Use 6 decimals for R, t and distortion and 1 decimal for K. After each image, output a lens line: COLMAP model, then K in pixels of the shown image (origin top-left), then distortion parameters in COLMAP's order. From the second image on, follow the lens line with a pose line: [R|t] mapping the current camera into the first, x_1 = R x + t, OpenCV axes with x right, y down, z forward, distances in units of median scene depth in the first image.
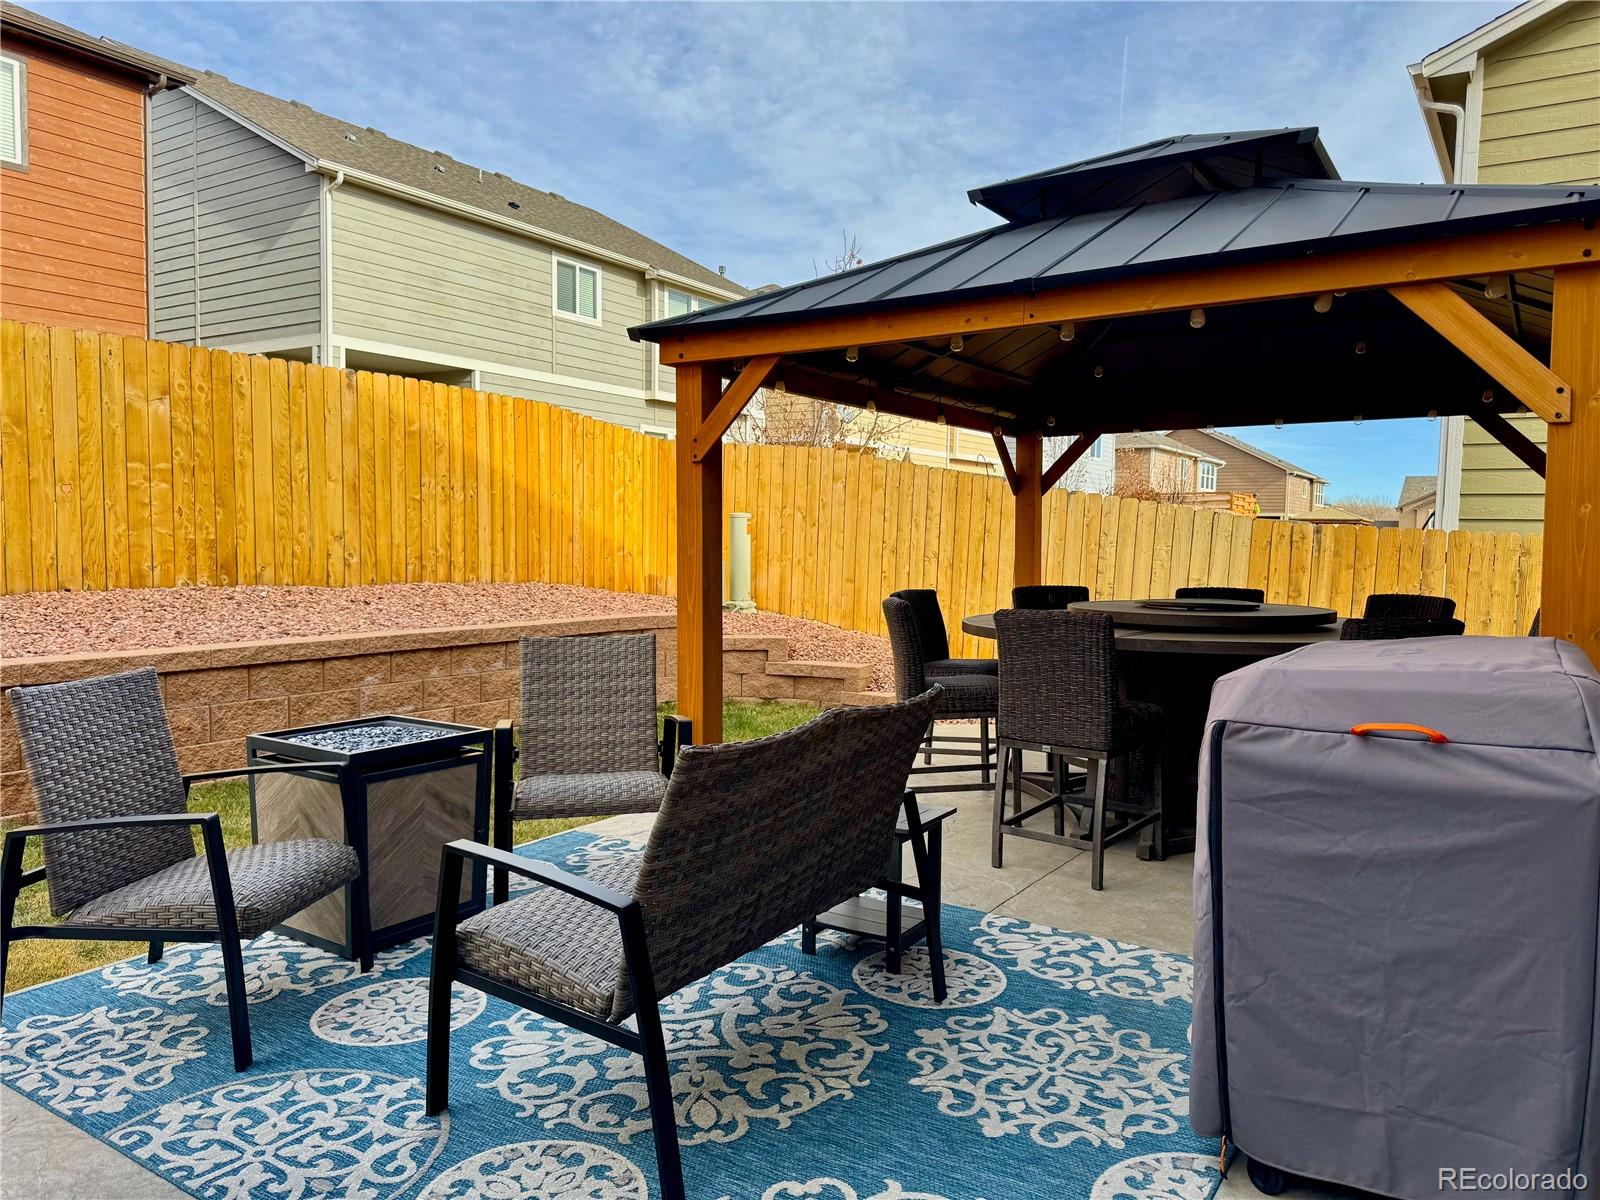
lens RADIAL K [[1123.5, 0, 800.0], [0, 1123.5, 600.0], [0, 0, 1]] dist [0.050287, -0.058052]
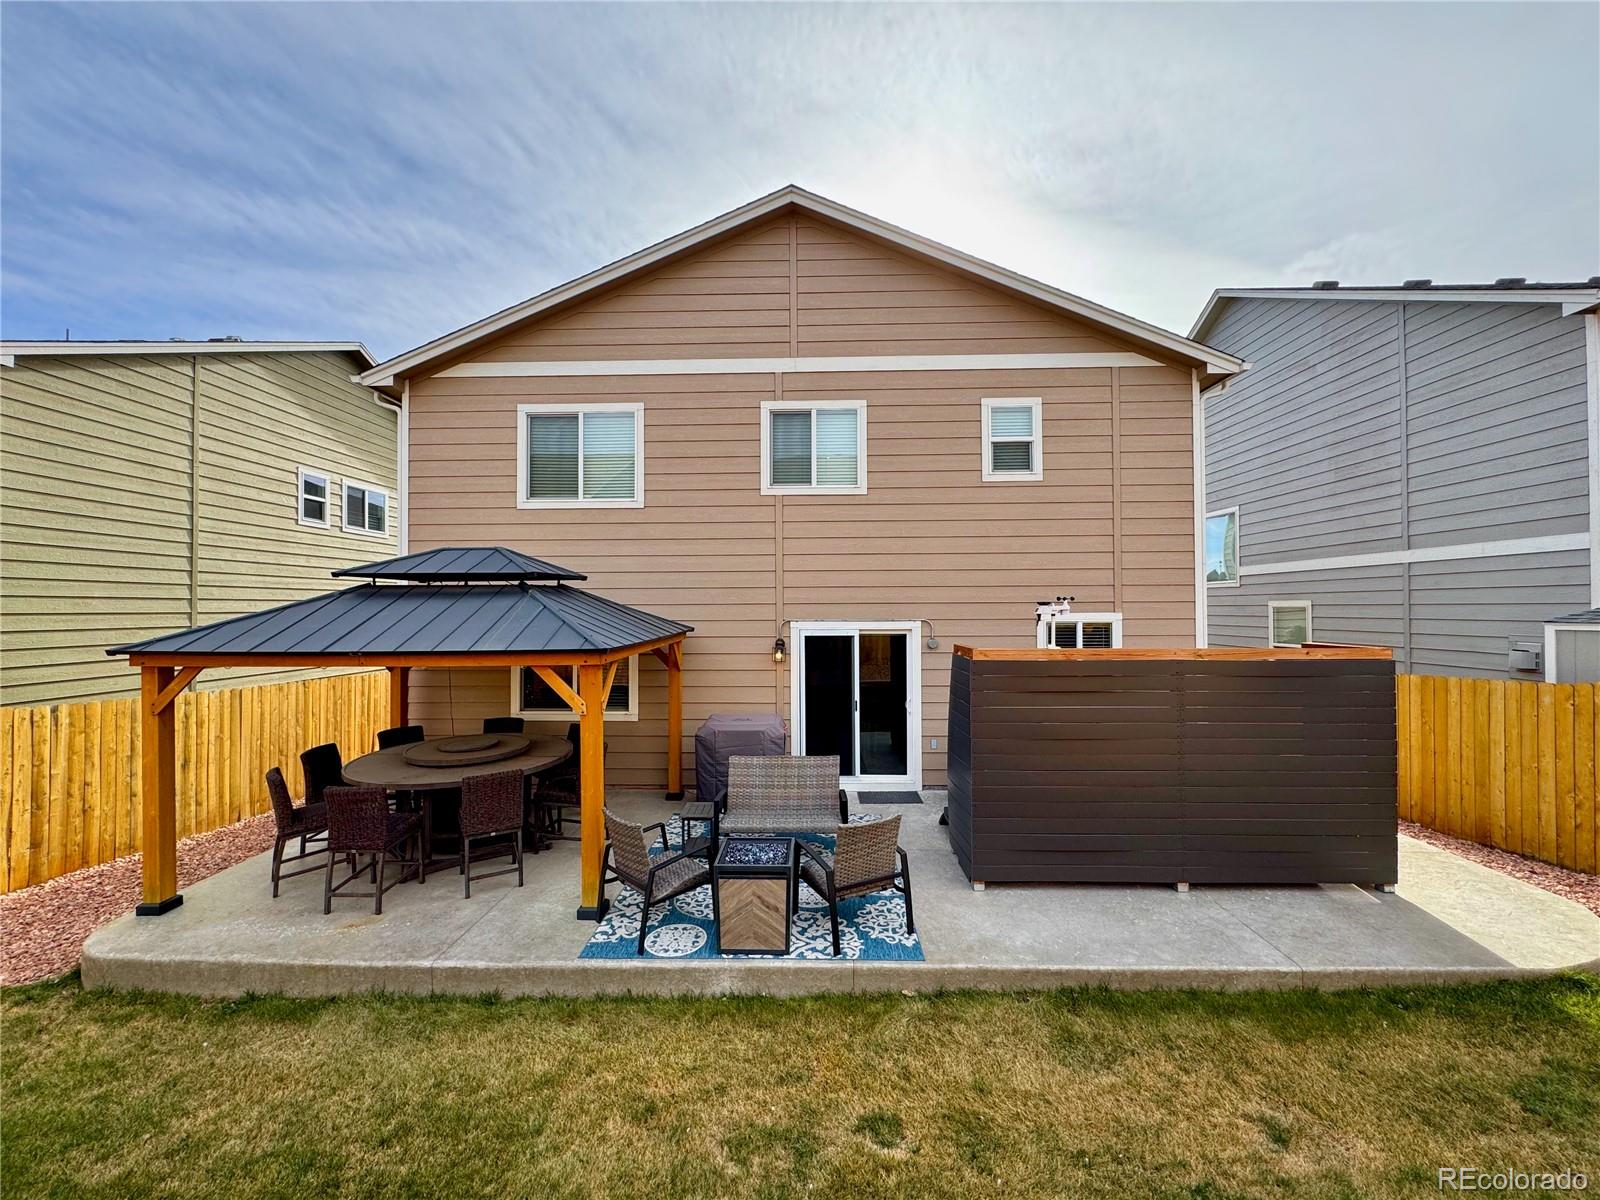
lens RADIAL K [[636.4, 0, 802.0], [0, 636.4, 597.5], [0, 0, 1]] dist [-0.001642, -0.000257]
pose [[-0.536815, 0.002645, 0.843696, -0.700537], [0.047977, 0.998473, 0.027396, -0.190975], [-0.842335, 0.055185, -0.536122, 0.742693]]
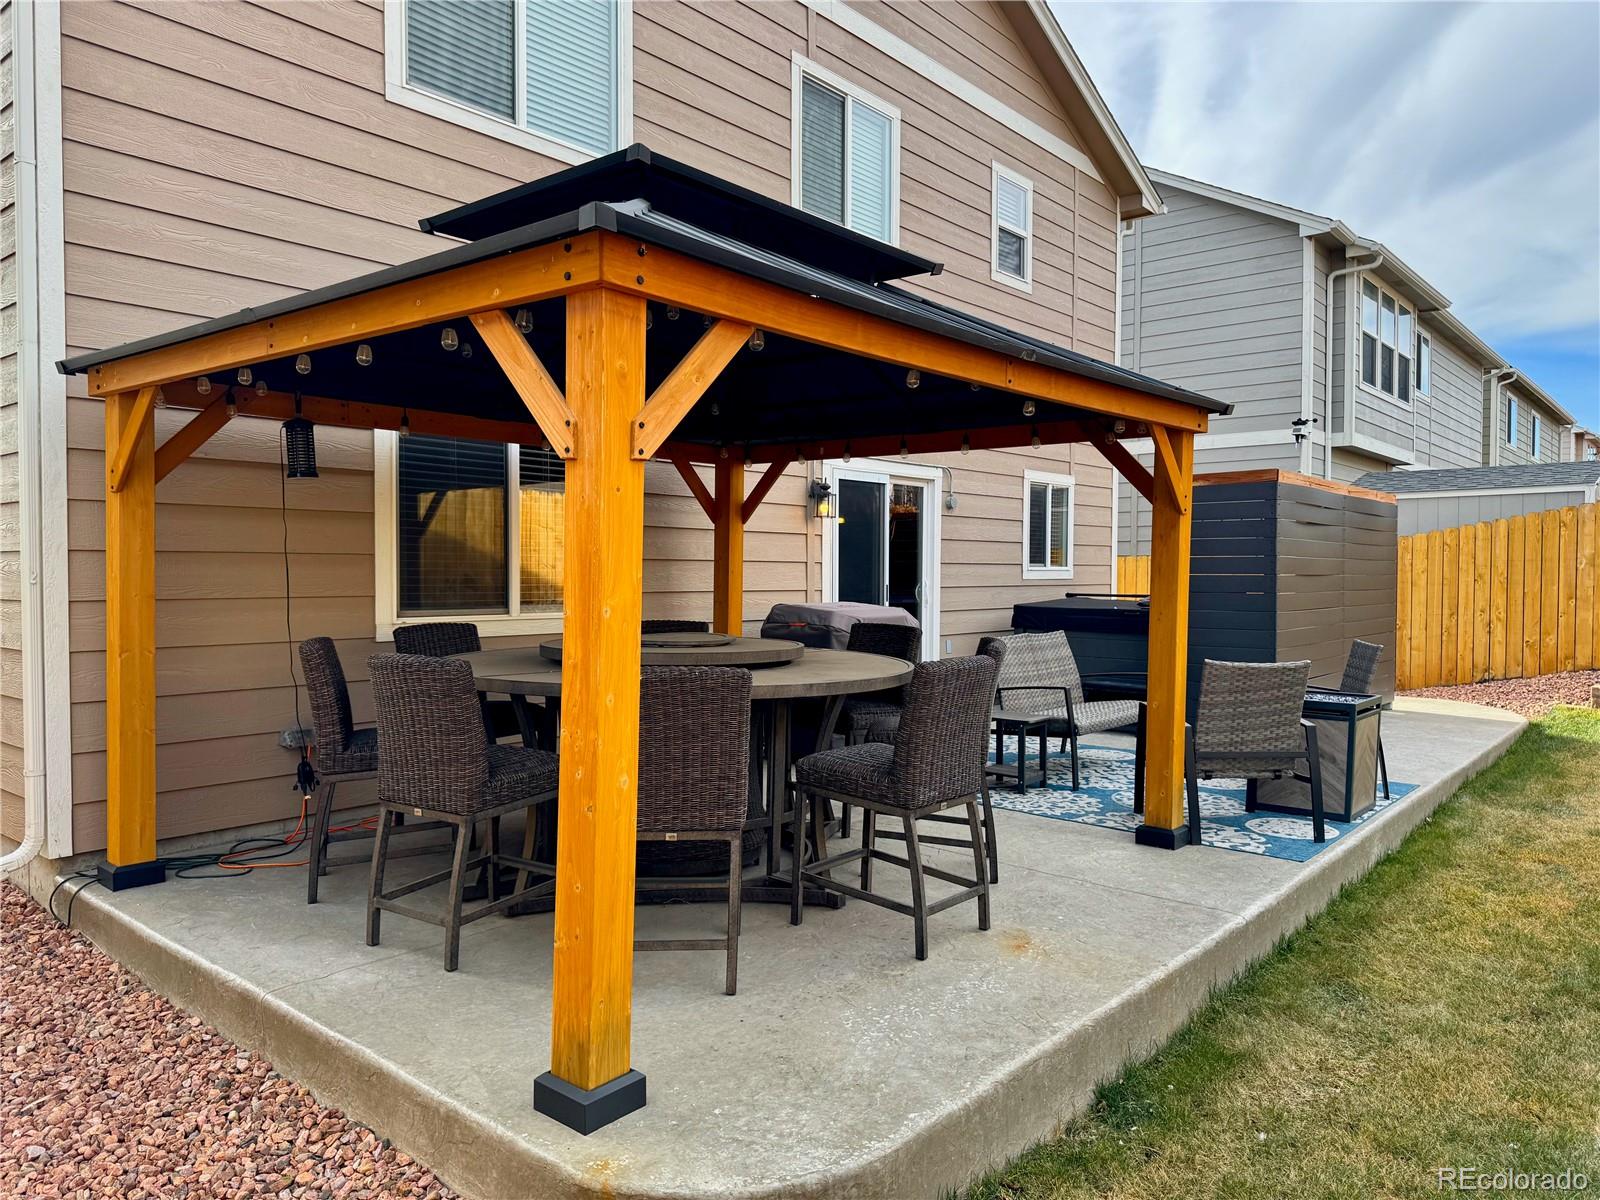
lens RADIAL K [[1123.5, 0, 800.0], [0, 1123.5, 600.0], [0, 0, 1]] dist [0.050287, -0.058052]
pose [[-0.994434, -0.016495, 0.104062, 0.098887], [-0.007610, 0.996335, 0.085203, -0.073393], [-0.105086, 0.083937, -0.990914, 1.292796]]
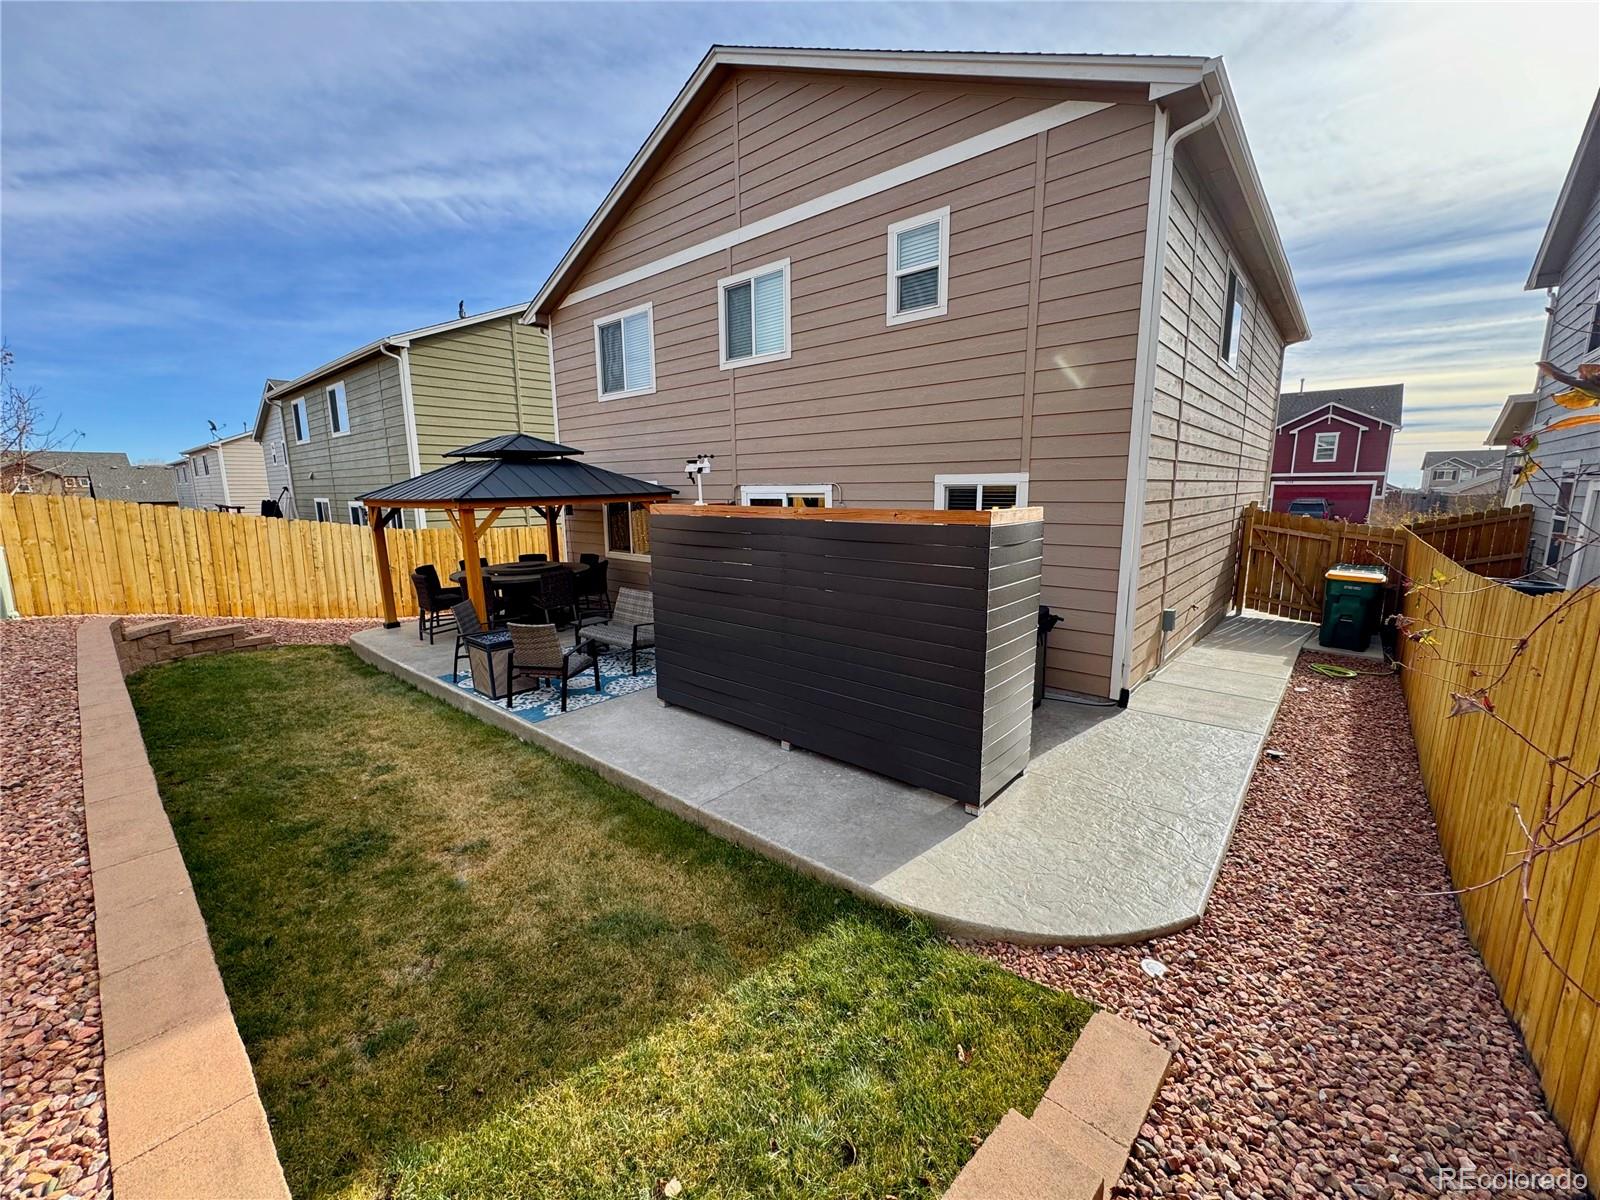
lens RADIAL K [[636.4, 0, 802.0], [0, 636.4, 597.5], [0, 0, 1]] dist [-0.001642, -0.000257]
pose [[0.118549, -0.184198, 0.975714, -0.980593], [0.070115, 0.981743, 0.176817, -0.121073], [-0.990470, 0.047450, 0.129300, -0.052940]]
